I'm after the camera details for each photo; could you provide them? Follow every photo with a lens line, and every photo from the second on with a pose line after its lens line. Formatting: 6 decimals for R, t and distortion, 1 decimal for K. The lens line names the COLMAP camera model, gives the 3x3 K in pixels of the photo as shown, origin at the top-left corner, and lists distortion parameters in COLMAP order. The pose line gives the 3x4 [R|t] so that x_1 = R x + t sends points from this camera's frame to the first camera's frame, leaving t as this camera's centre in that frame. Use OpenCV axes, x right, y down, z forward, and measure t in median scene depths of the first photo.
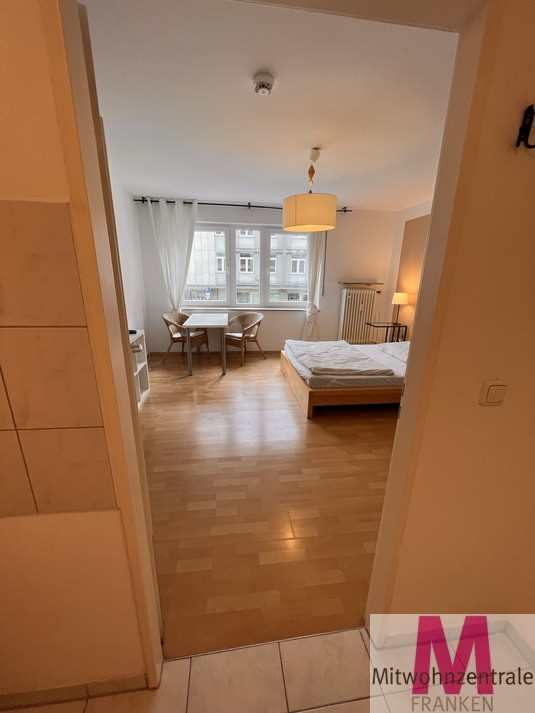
lens RADIAL K [[285.4, 0, 268.0], [0, 285.4, 356.5], [0, 0, 1]] dist [-0.002513, 0.000511]
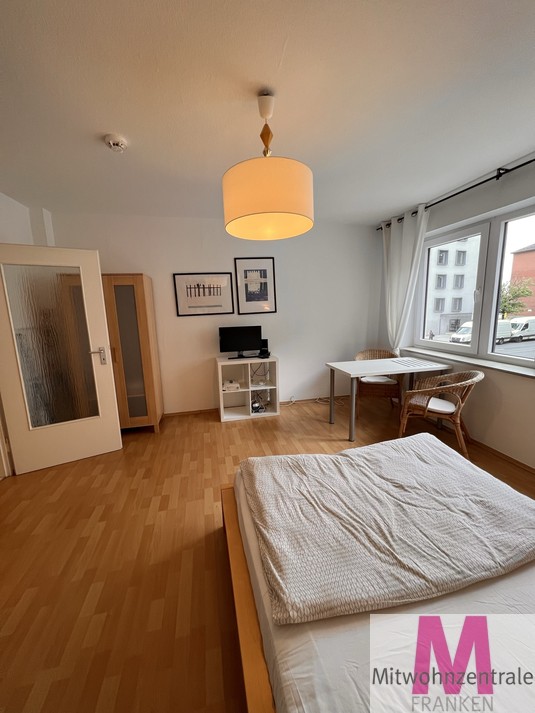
lens RADIAL K [[284.4, 0, 265.8], [0, 284.4, 356.8], [0, 0, 1]] dist [-0.001882, 0.000143]
pose [[0.091723, 0.148276, -0.984683, 0.505024], [-0.251662, 0.960203, 0.121147, -0.174770], [0.963459, 0.236695, 0.125388, 0.652162]]
